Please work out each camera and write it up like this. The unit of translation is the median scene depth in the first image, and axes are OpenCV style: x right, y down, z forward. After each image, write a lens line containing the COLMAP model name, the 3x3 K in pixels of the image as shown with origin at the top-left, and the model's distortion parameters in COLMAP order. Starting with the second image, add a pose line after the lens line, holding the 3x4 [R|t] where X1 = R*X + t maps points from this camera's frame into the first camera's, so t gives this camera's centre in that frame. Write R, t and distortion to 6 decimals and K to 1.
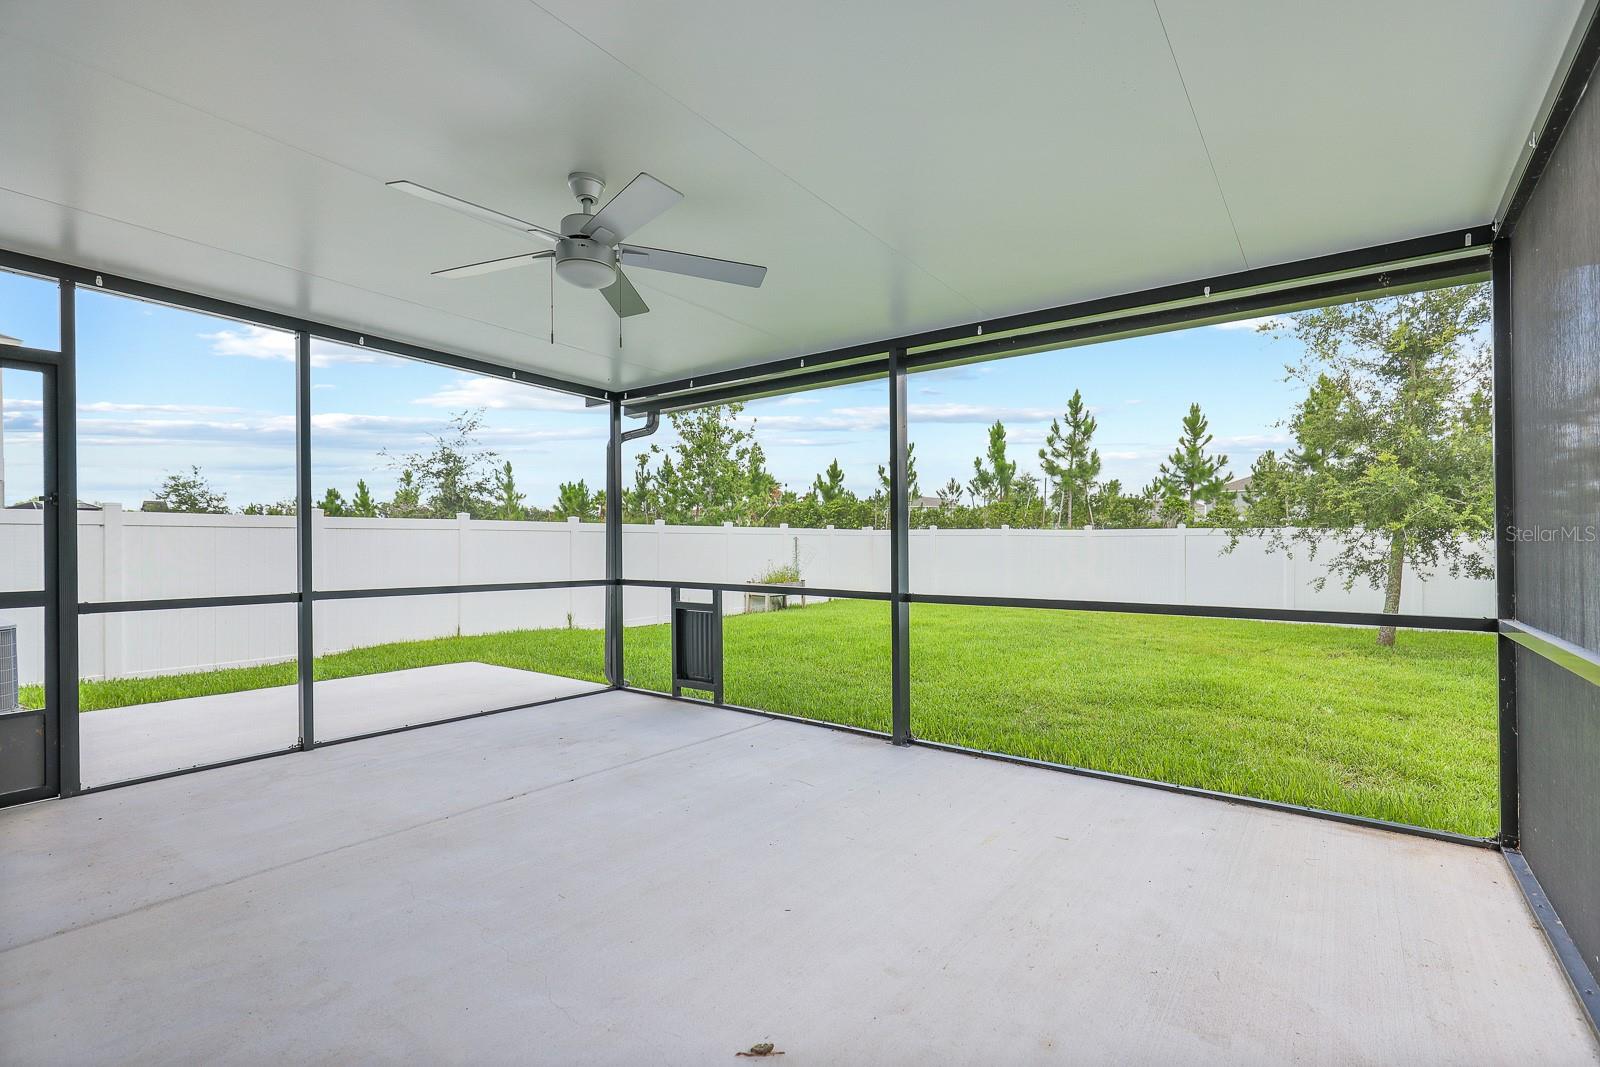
lens RADIAL K [[730.7, 0, 804.8], [0, 730.7, 534.7], [0, 0, 1]] dist [0.003312, 0.000511]
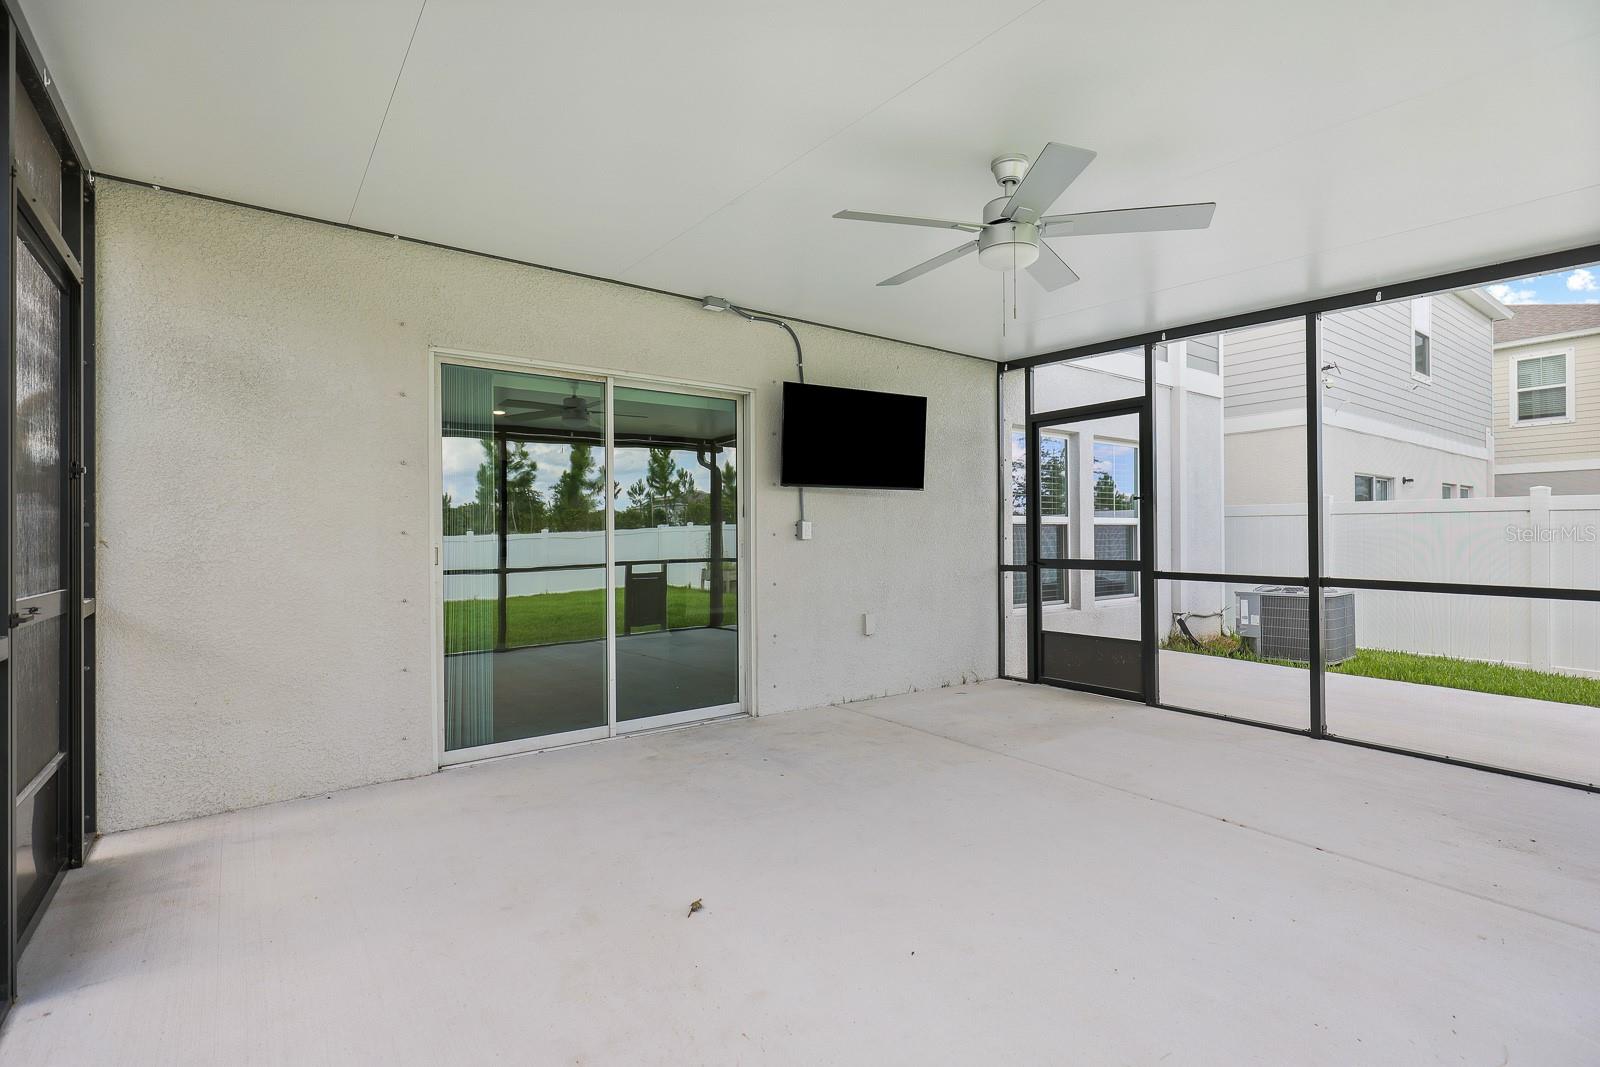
lens RADIAL K [[767.7, 0, 800.0], [0, 767.7, 533.5], [0, 0, 1]] dist [0.001644, 0.000008]
pose [[-0.279396, 0.012320, -0.960097, 0.639384], [0.016356, 0.999834, 0.008070, -0.000936], [0.960037, -0.013448, -0.279551, 0.790728]]
